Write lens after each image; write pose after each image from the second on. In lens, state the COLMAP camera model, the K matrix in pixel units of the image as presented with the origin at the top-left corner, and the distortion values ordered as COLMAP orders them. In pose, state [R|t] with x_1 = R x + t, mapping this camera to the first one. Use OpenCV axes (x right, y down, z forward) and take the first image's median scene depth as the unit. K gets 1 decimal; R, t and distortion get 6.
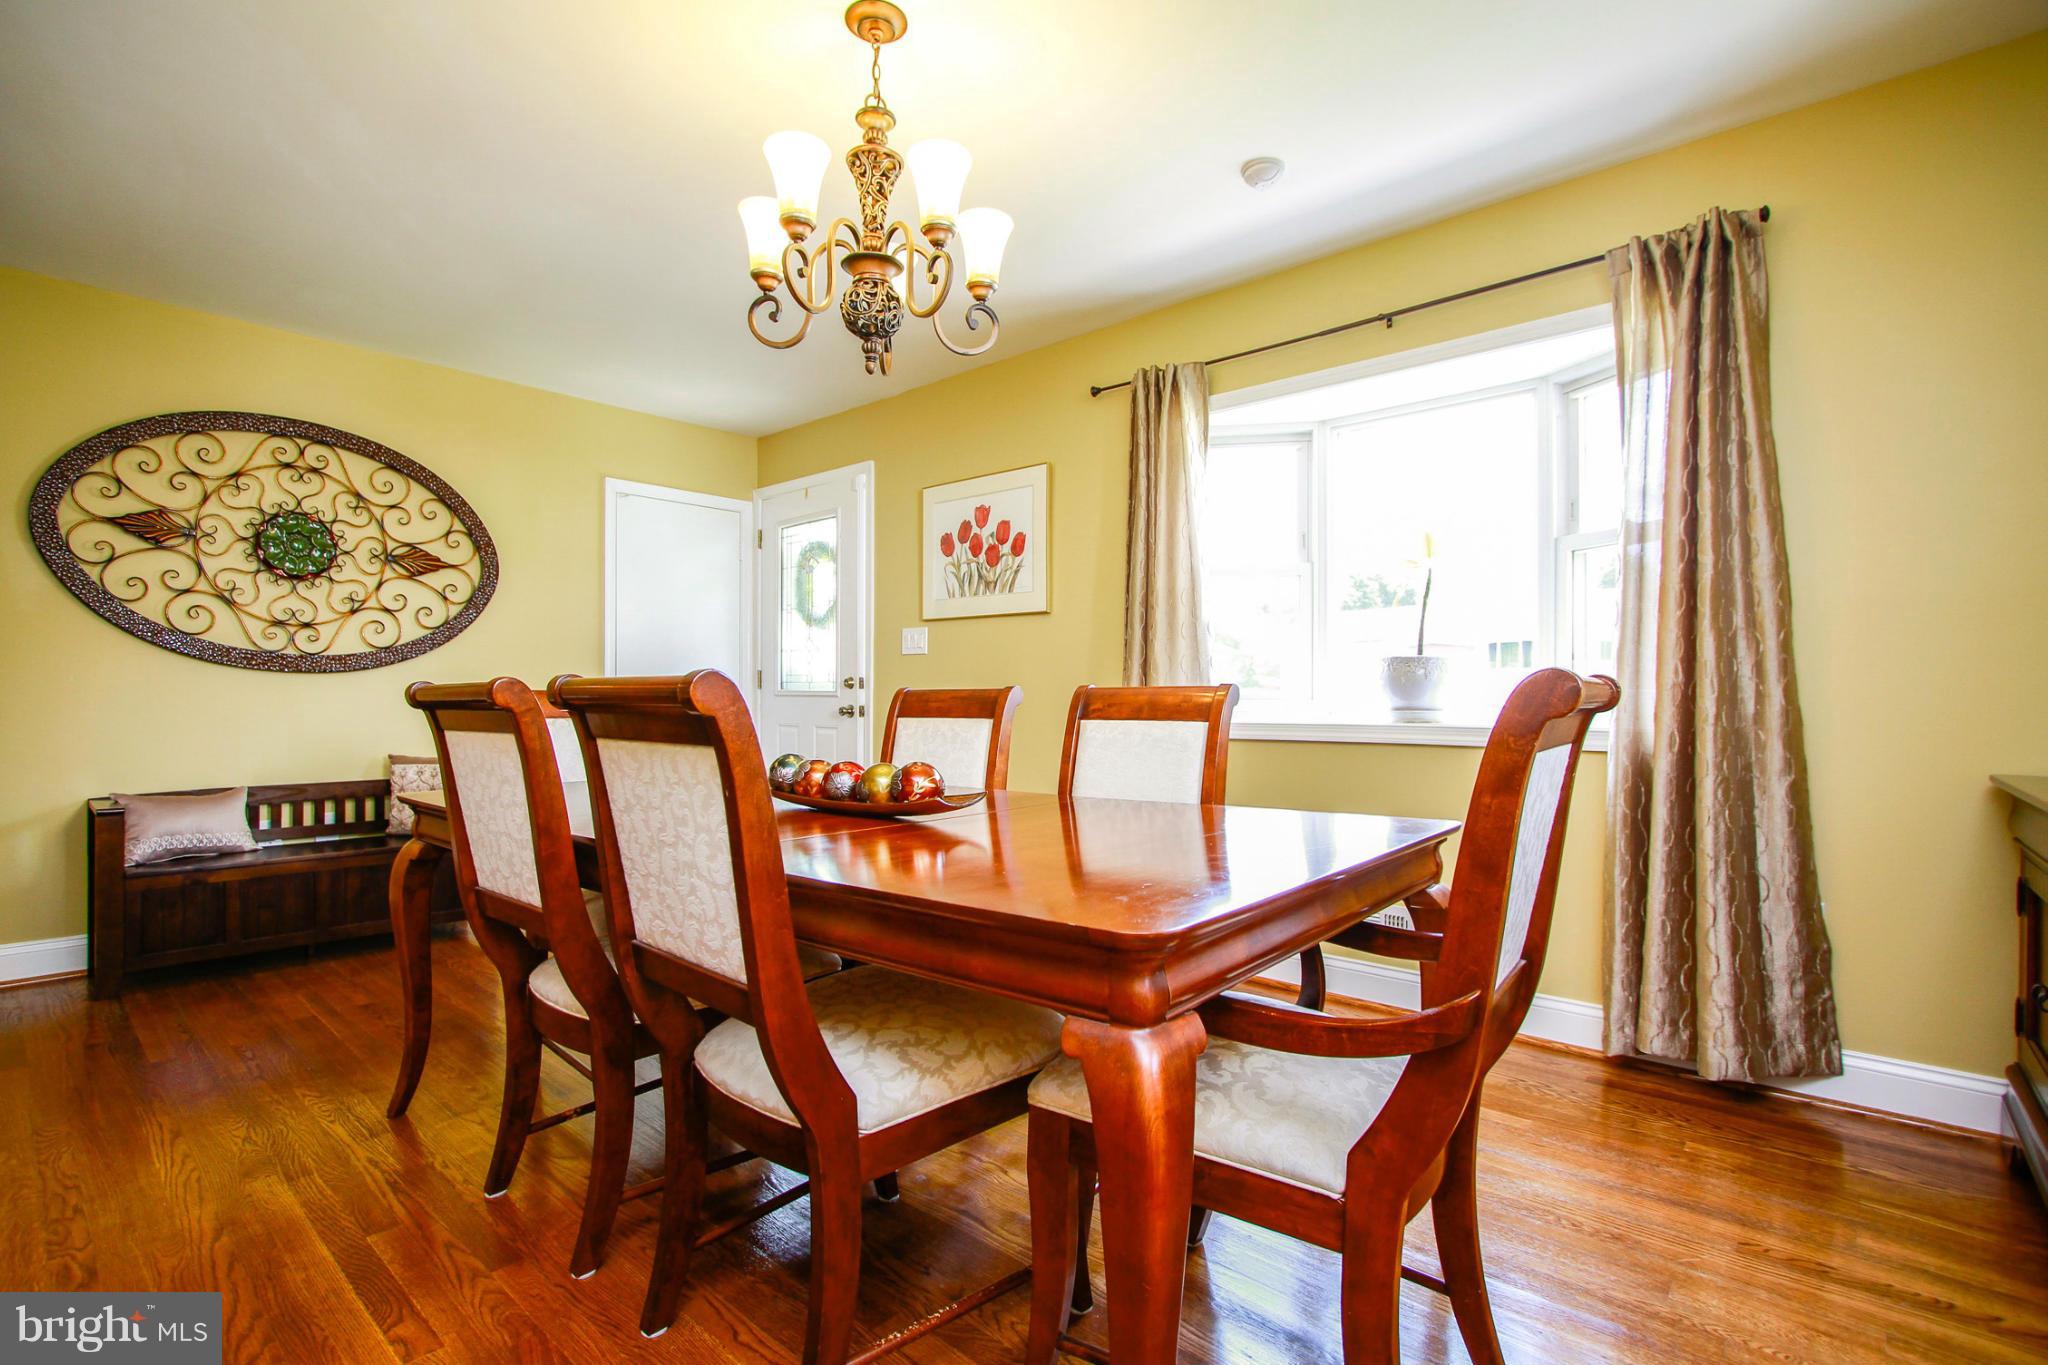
lens RADIAL K [[933.5, 0, 1015.5], [0, 933.5, 698.6], [0, 0, 1]] dist [-0.007632, 0.000057]
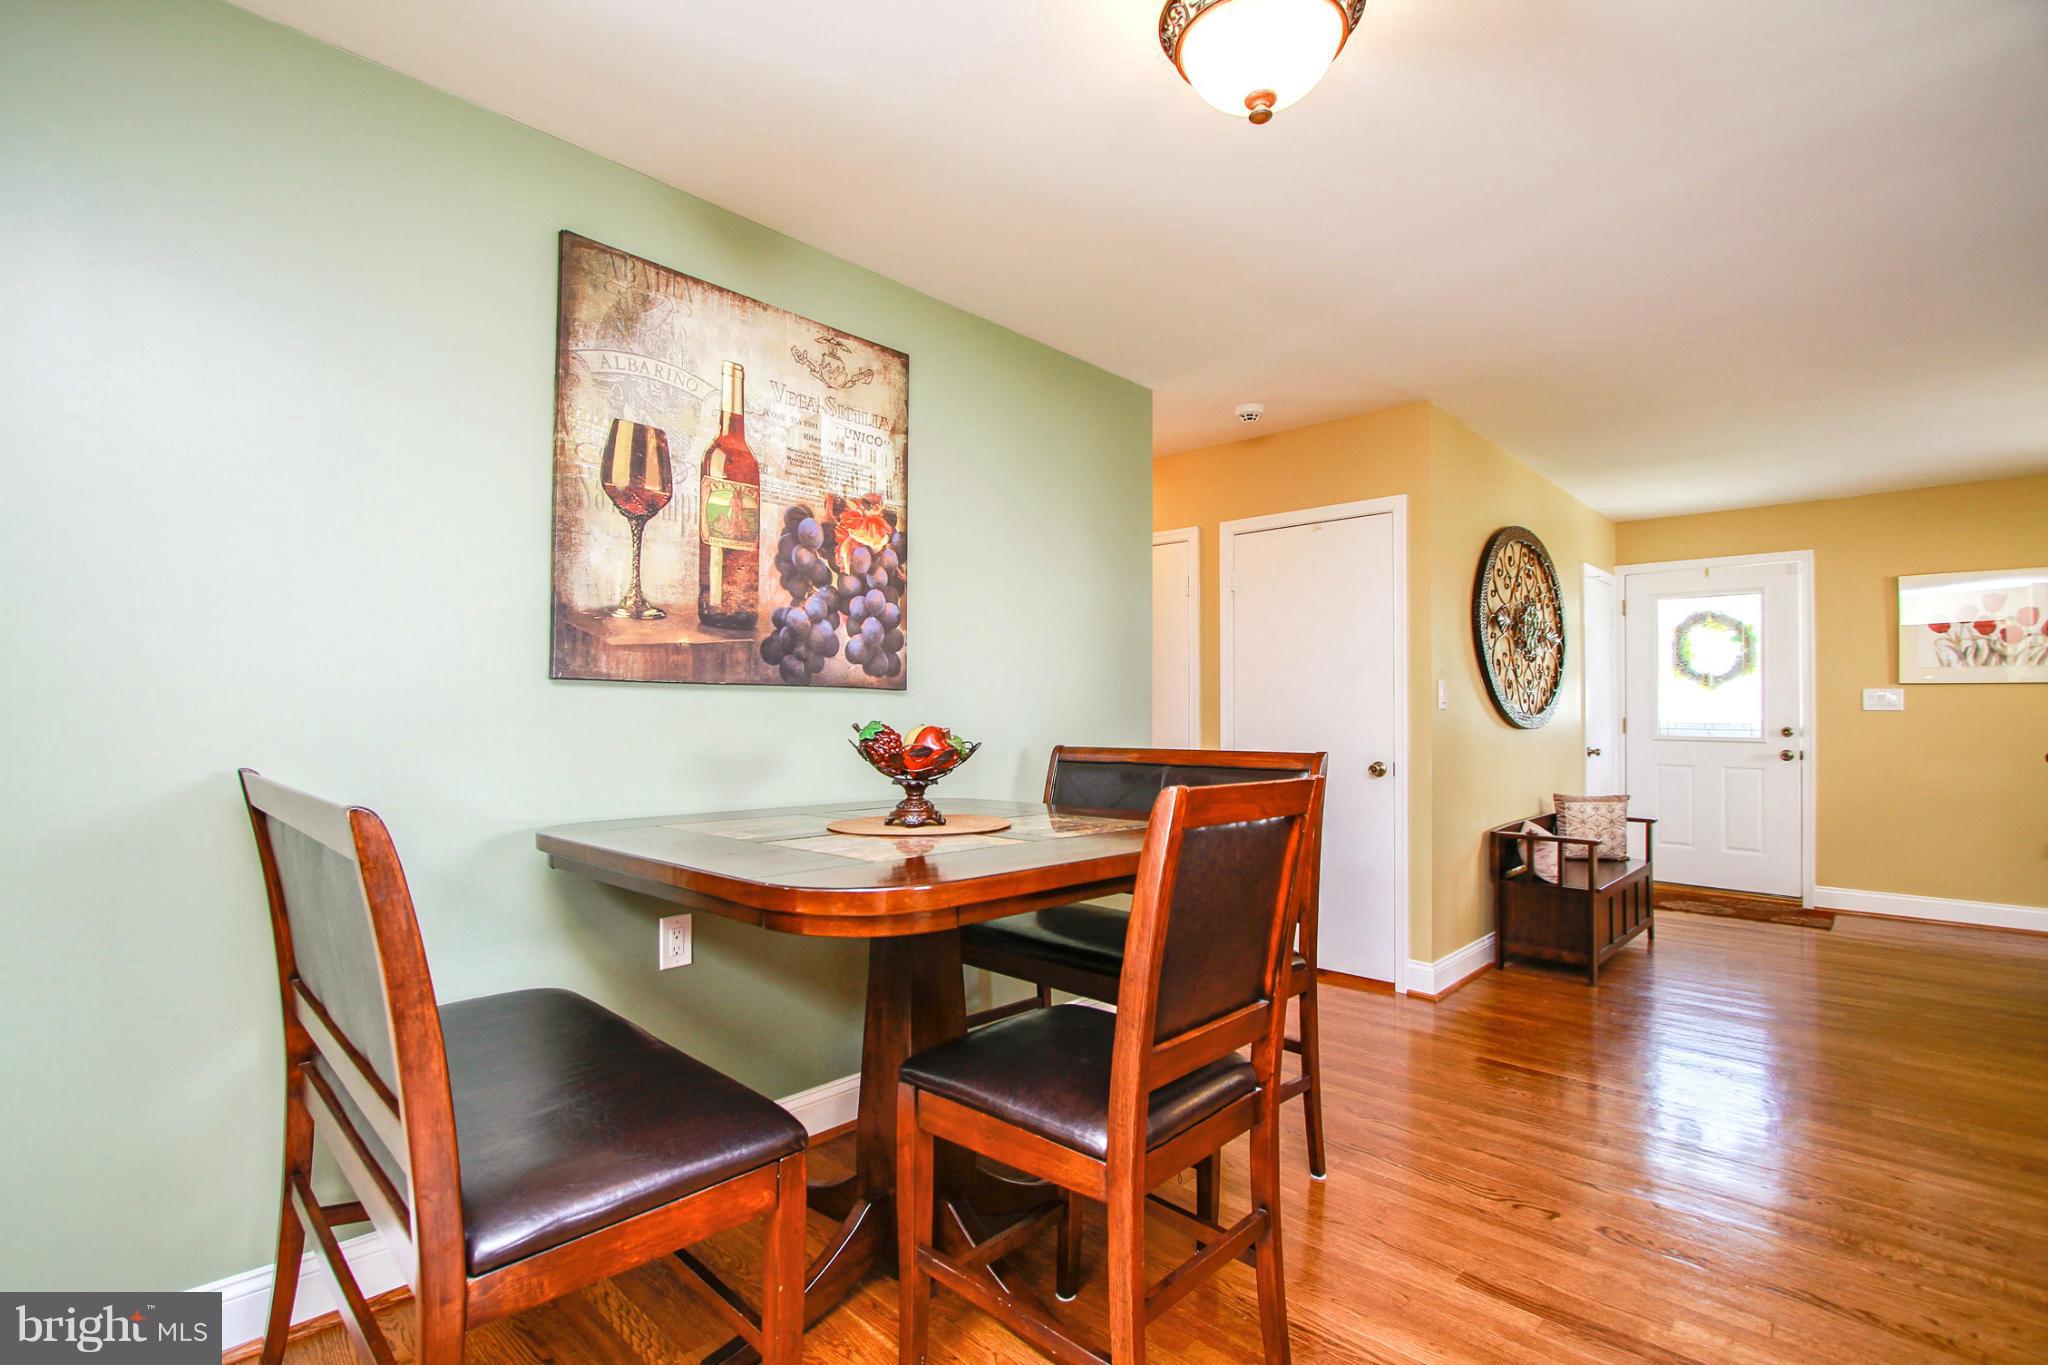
lens RADIAL K [[934.4, 0, 1012.3], [0, 934.4, 690.4], [0, 0, 1]] dist [-0.001333, -0.000531]
pose [[0.999502, 0.004326, -0.031251, -1.311696], [-0.005053, 0.999718, -0.023206, -0.043416], [0.031142, 0.023352, 0.999242, -0.277823]]
